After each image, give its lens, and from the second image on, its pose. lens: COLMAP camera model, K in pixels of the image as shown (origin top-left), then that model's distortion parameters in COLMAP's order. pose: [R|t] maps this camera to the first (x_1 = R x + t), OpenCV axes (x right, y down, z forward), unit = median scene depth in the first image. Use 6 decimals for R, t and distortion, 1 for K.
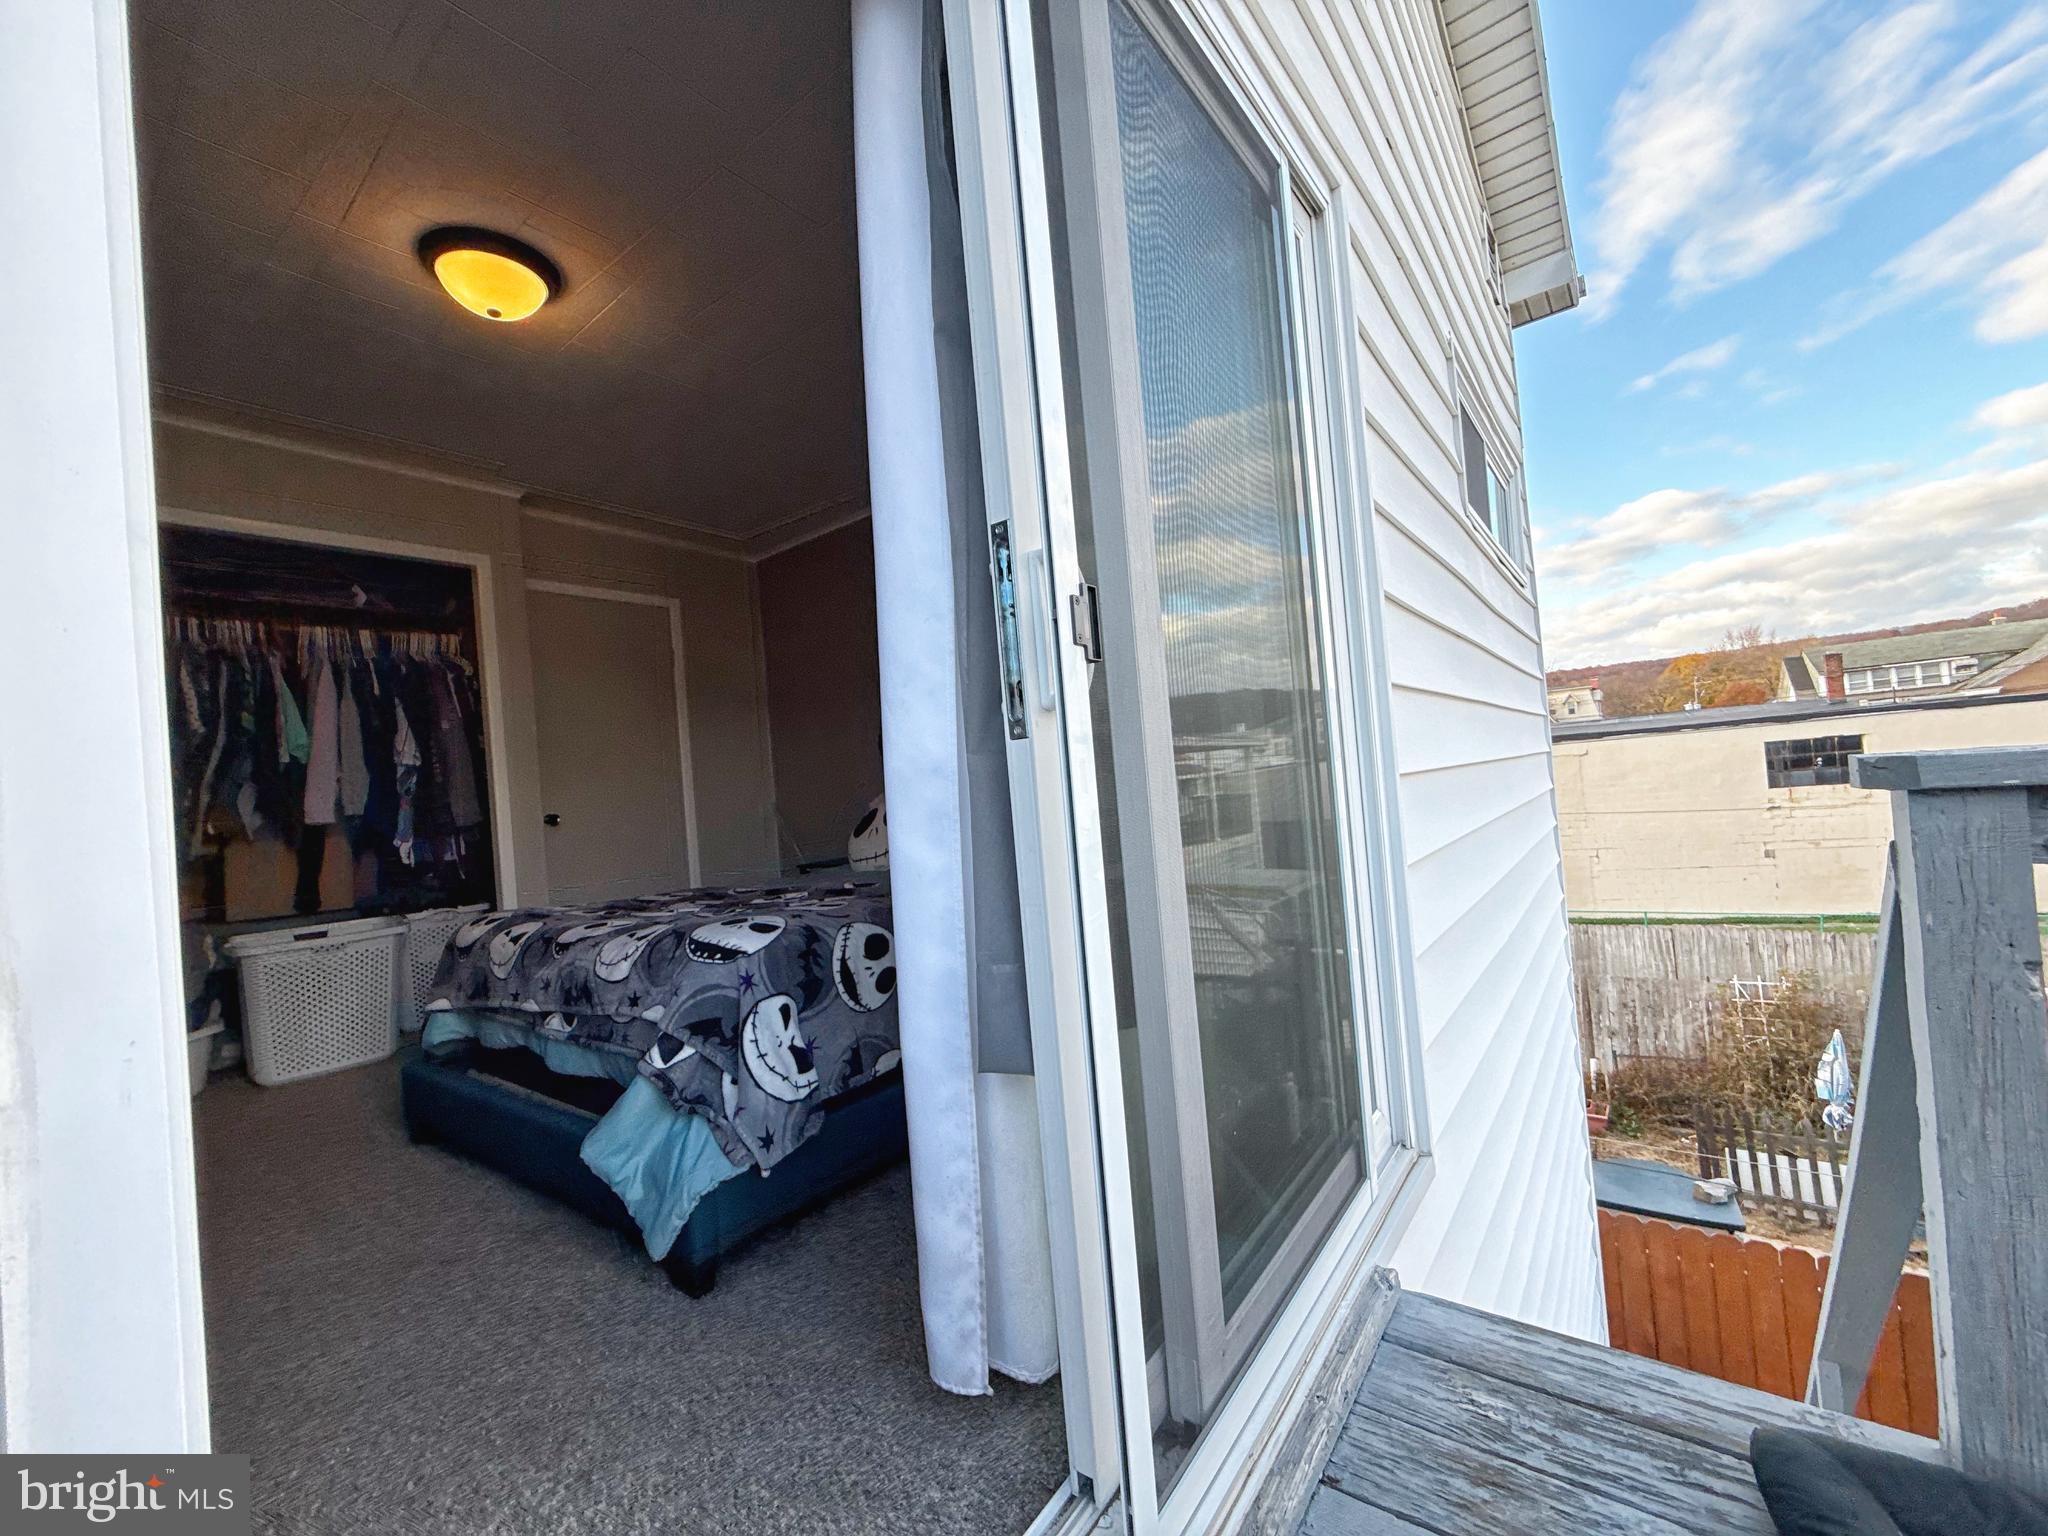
lens RADIAL K [[816.8, 0, 1016.8], [0, 816.8, 766.1], [0, 0, 1]] dist [-0.001196, 0.000296]
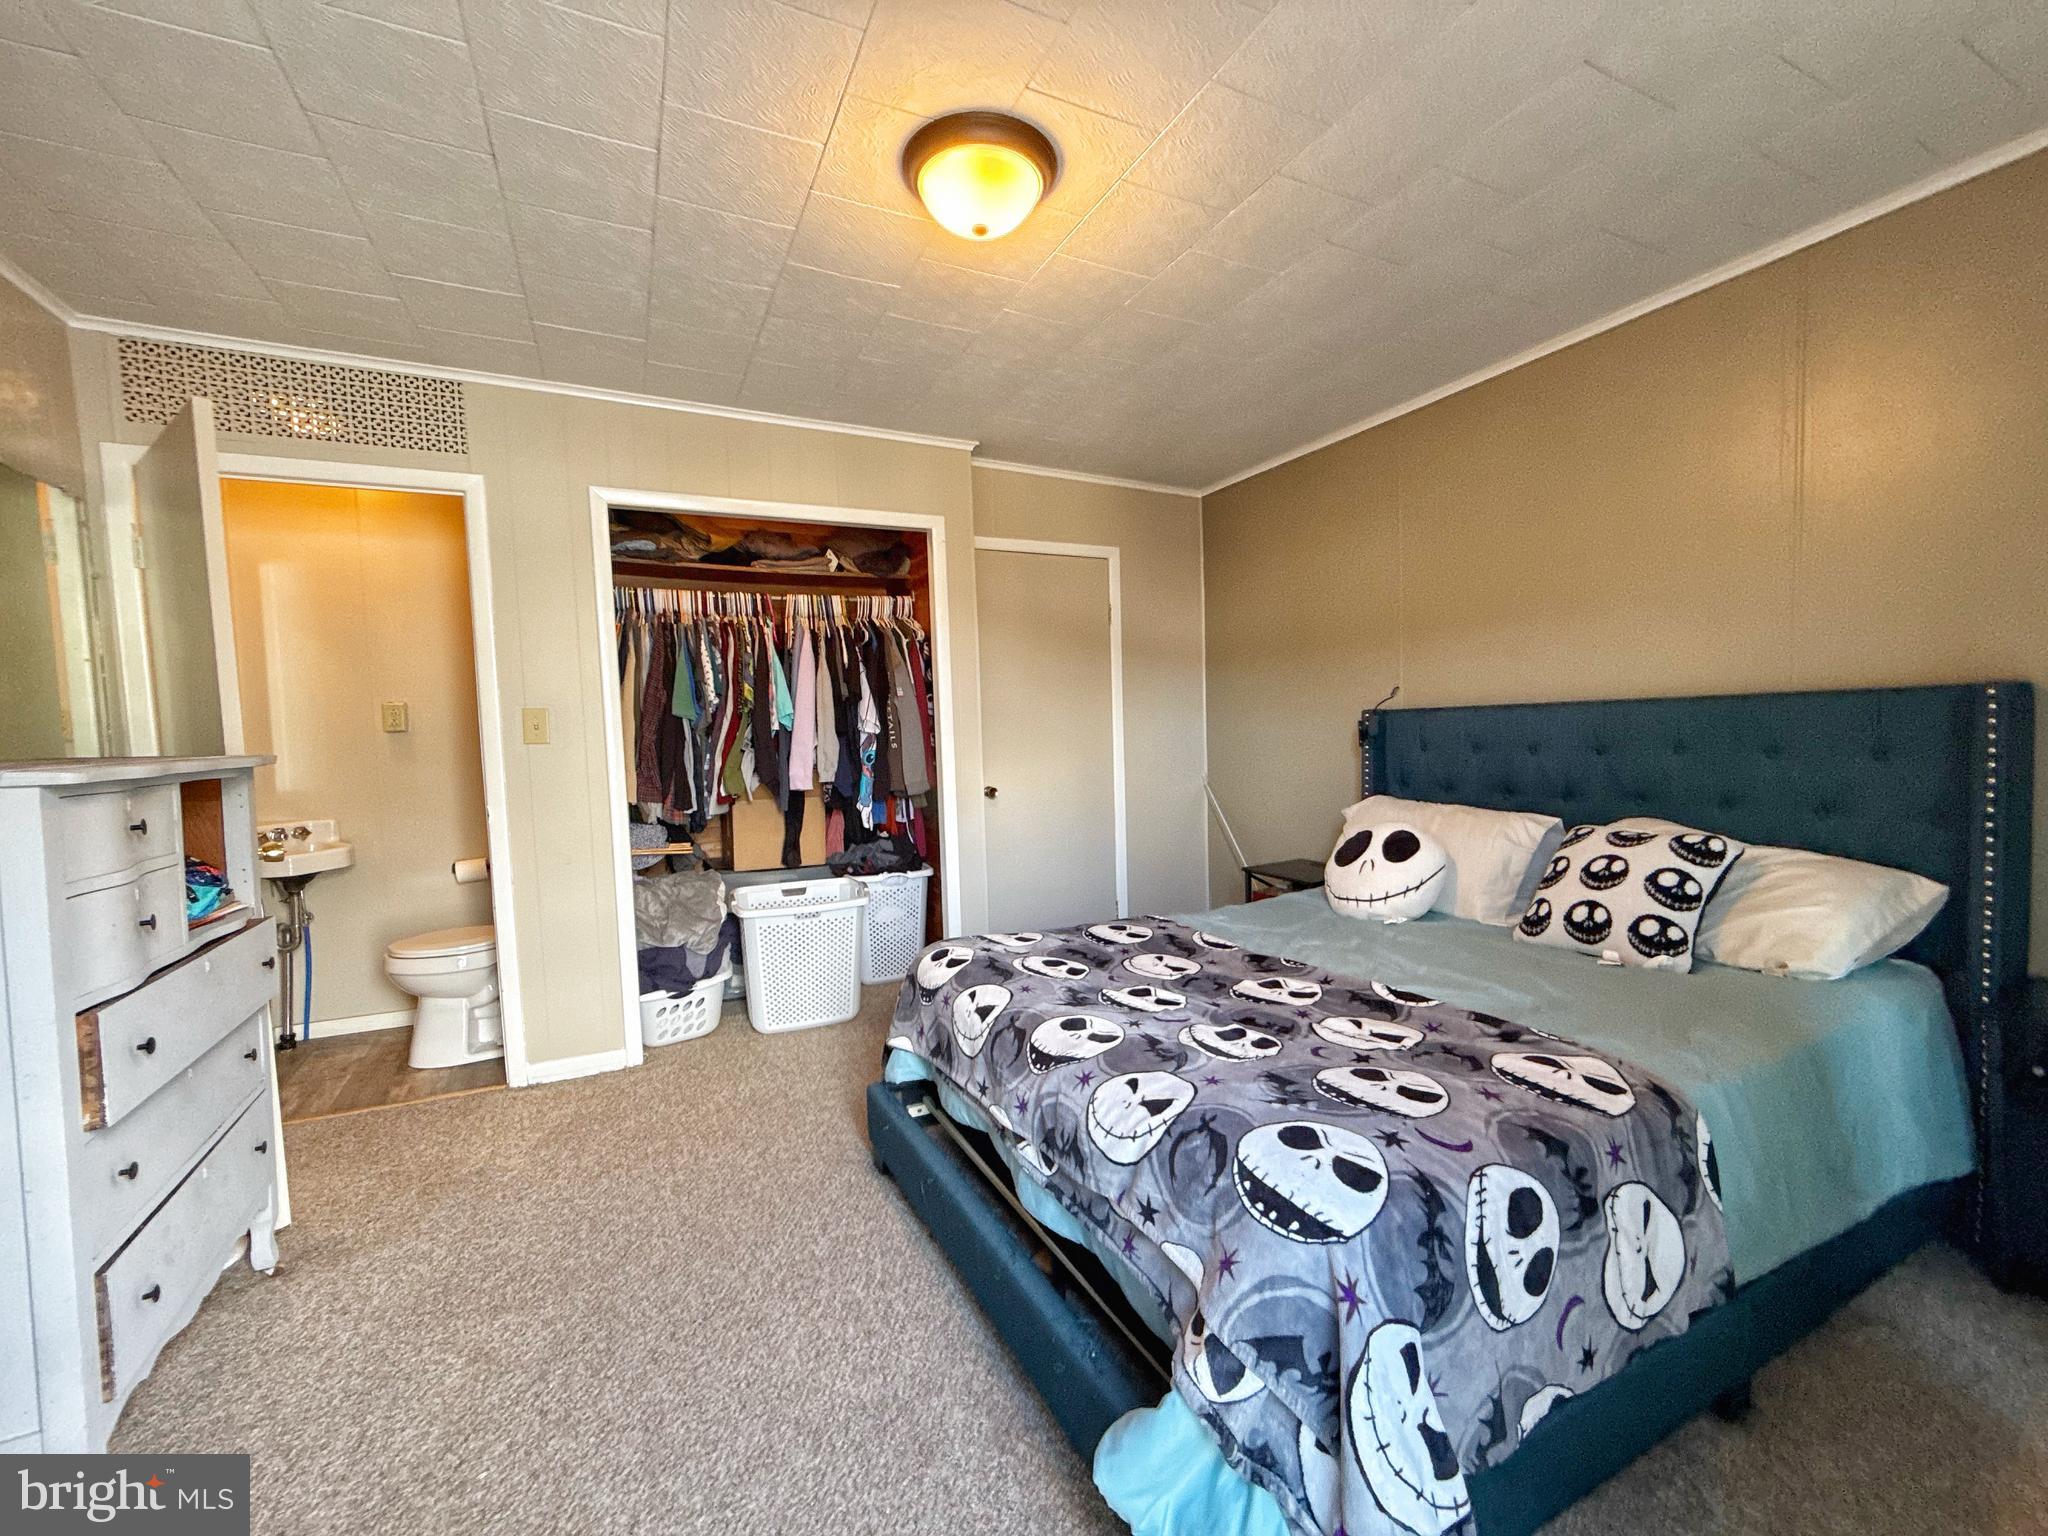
lens RADIAL K [[816.8, 0, 1016.8], [0, 816.8, 766.1], [0, 0, 1]] dist [-0.001196, 0.000296]
pose [[0.899763, 0.081823, -0.428640, -0.164308], [-0.035686, 0.992770, 0.114601, -0.096470], [0.434918, -0.087818, 0.896178, 0.191346]]
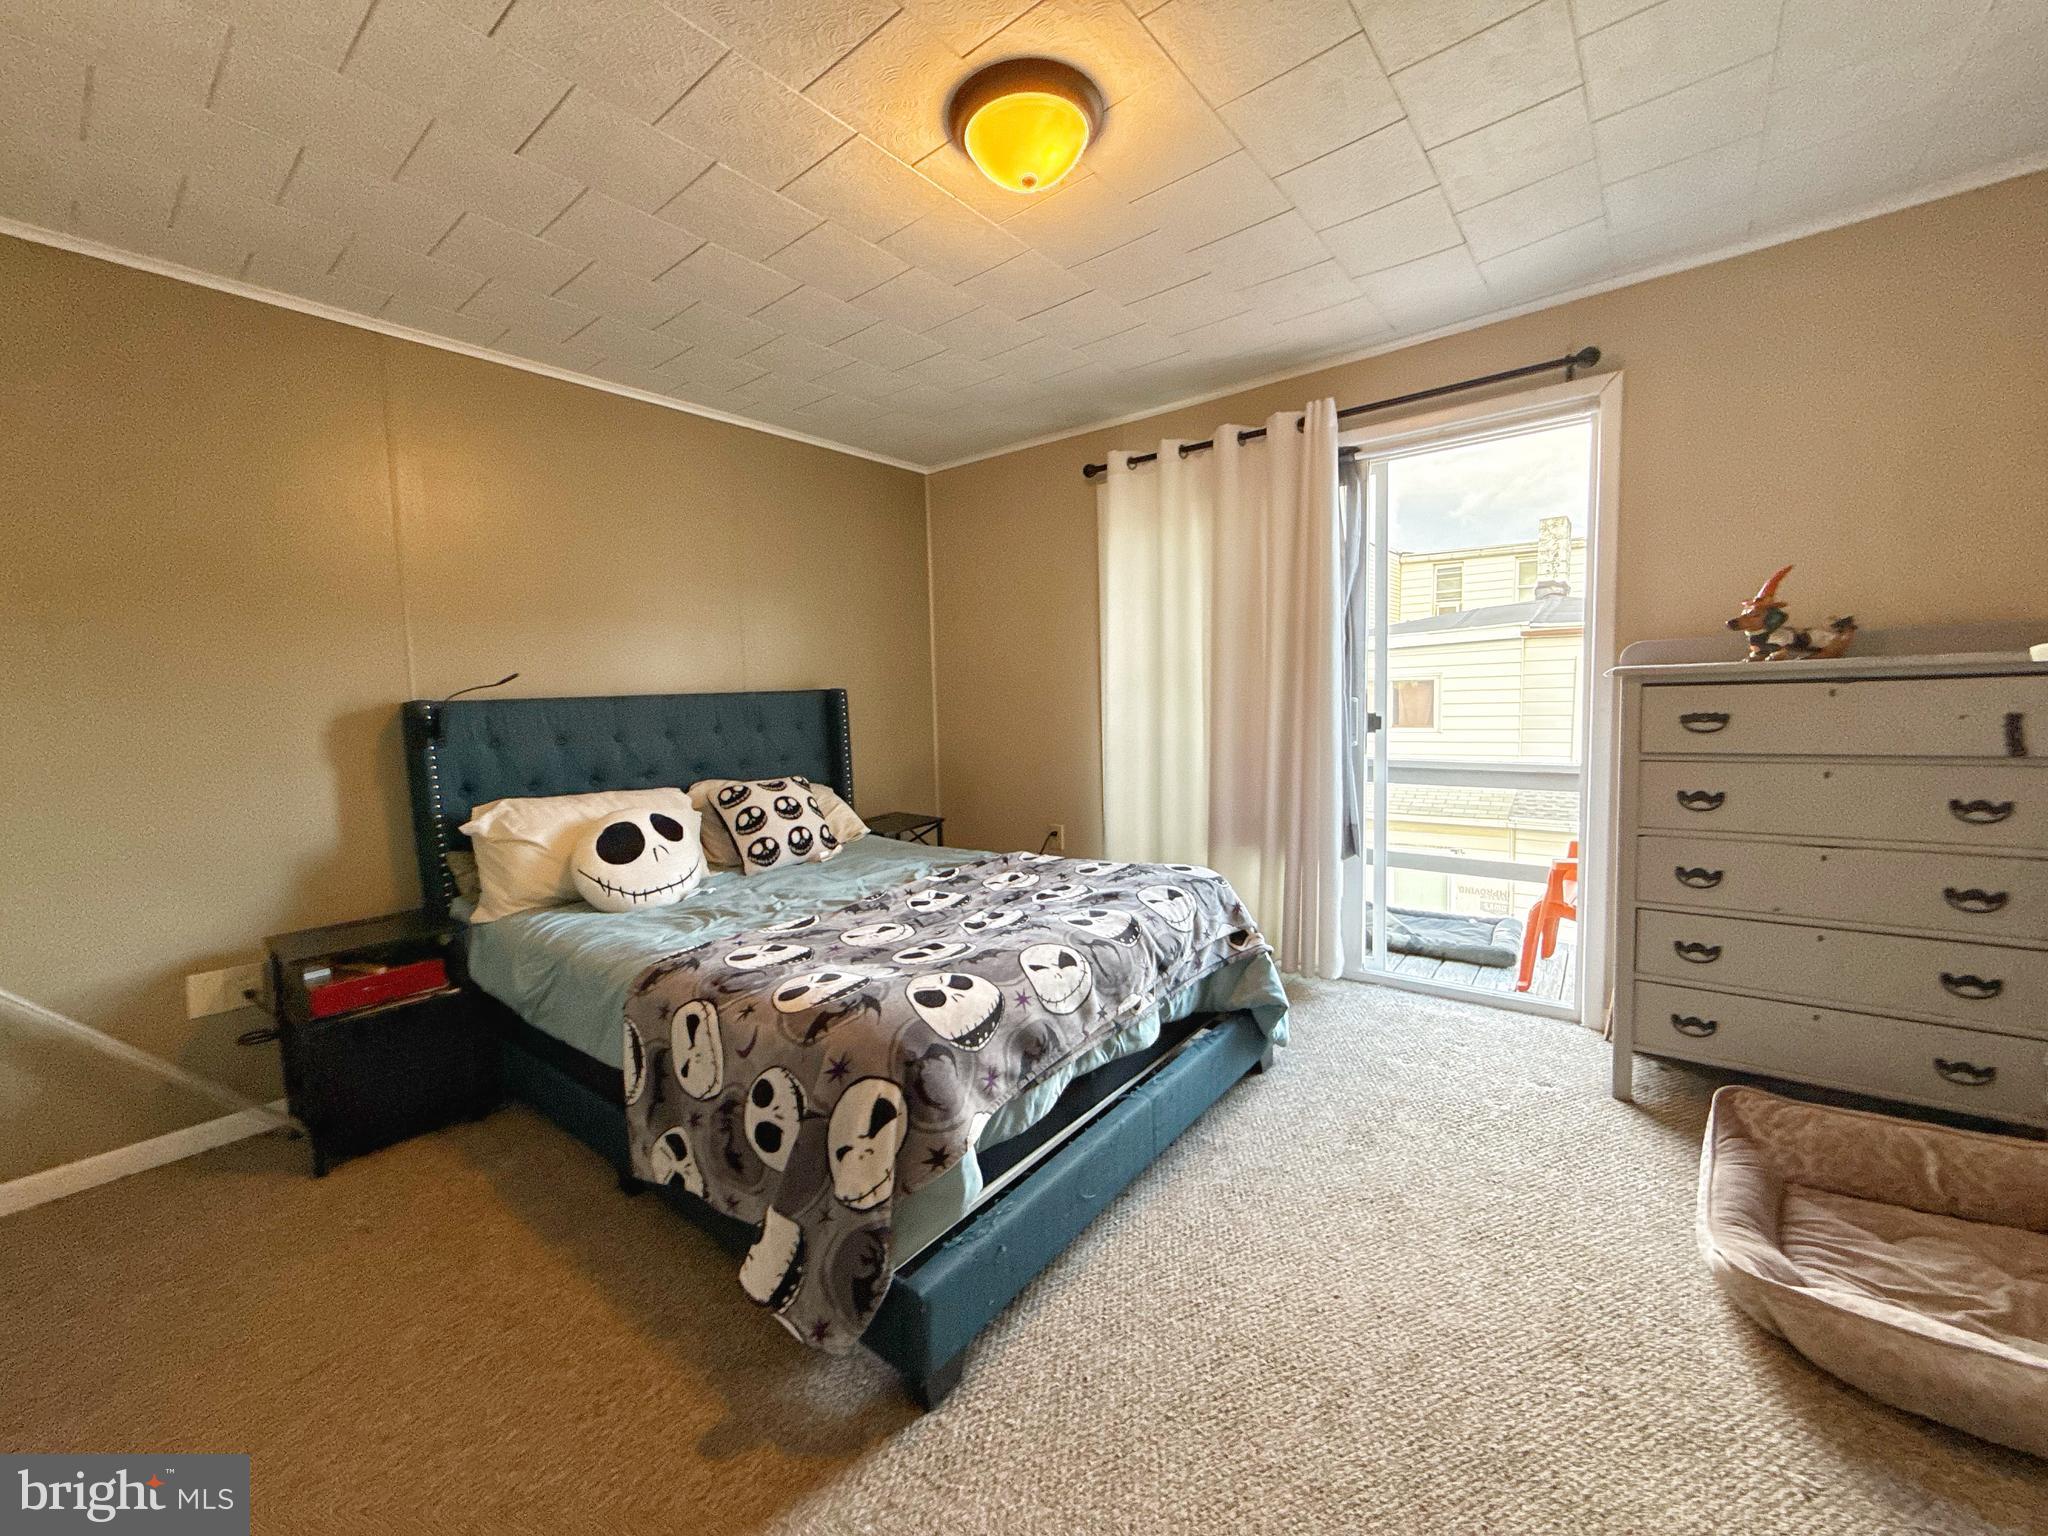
lens RADIAL K [[816.8, 0, 1016.8], [0, 816.8, 766.1], [0, 0, 1]] dist [-0.001196, 0.000296]
pose [[0.017476, -0.000684, 0.999847, -1.020167], [0.003043, 0.999995, 0.000631, 0.001604], [-0.999843, 0.003031, 0.017478, 0.712077]]
